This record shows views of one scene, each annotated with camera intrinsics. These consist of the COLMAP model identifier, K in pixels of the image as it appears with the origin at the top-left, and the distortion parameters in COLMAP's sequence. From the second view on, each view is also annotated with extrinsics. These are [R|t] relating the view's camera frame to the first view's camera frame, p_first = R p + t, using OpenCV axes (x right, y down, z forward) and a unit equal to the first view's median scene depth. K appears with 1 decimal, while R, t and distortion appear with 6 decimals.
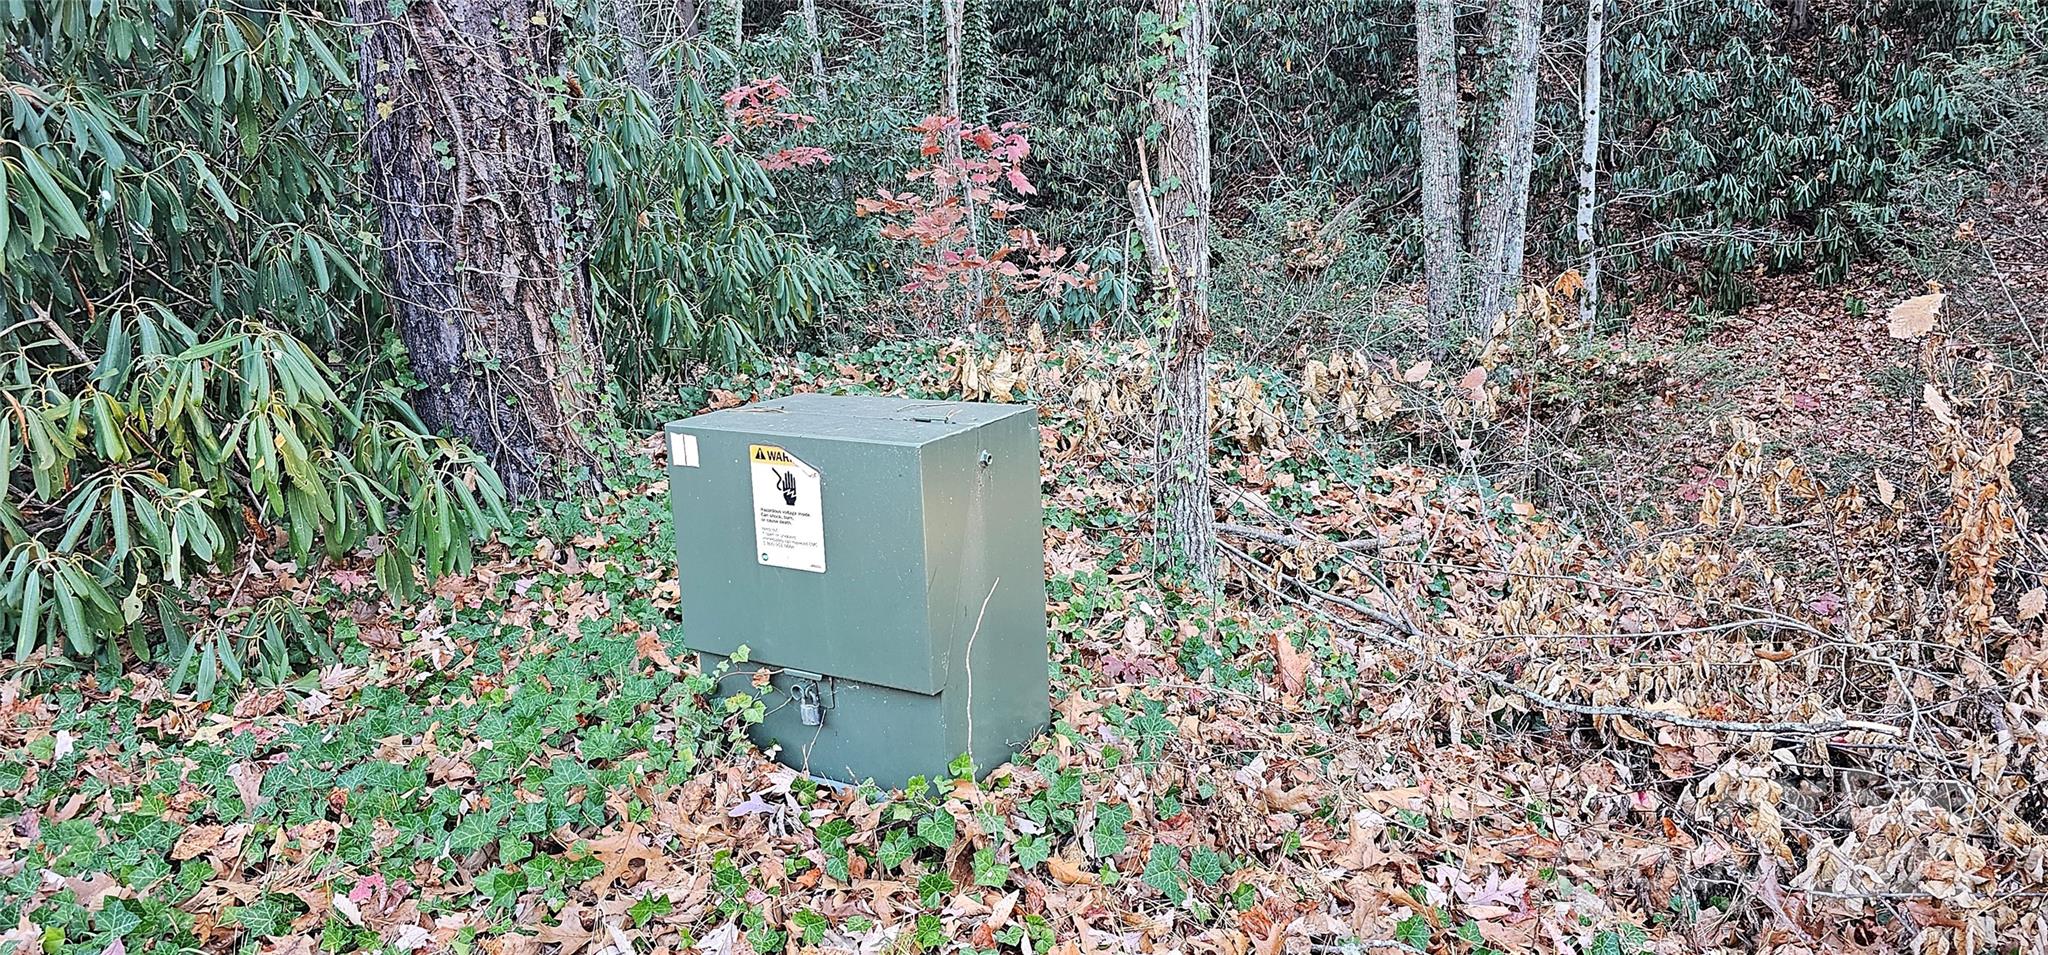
lens RADIAL K [[1335.8, 0, 1024.0], [0, 1335.8, 477.5], [0, 0, 1]] dist [0.045839, -0.048173]
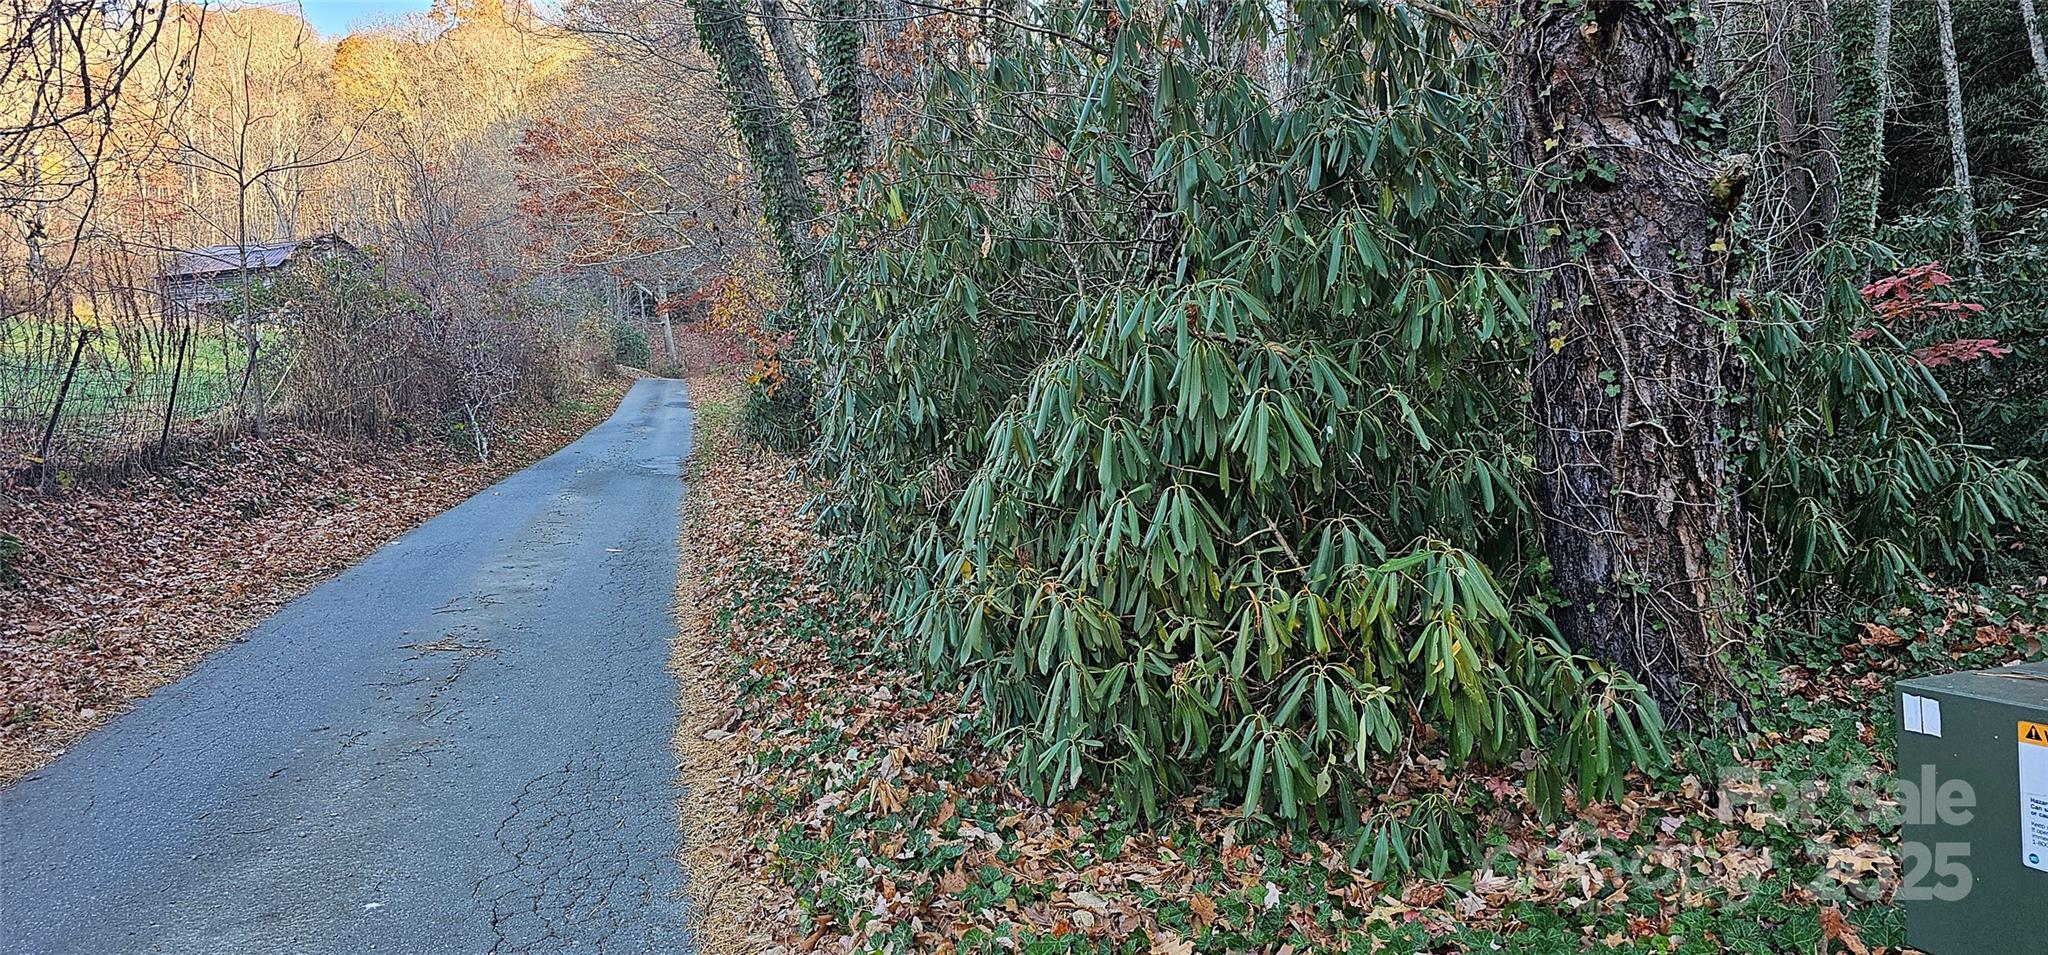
lens RADIAL K [[1344.6, 0, 993.3], [0, 1344.6, 456.3], [0, 0, 1]] dist [0.048504, -0.047839]
pose [[0.745420, 0.009237, -0.666531, -0.092410], [-0.110025, 0.987894, -0.109357, -0.019233], [0.657452, 0.154853, 0.737413, -0.068746]]
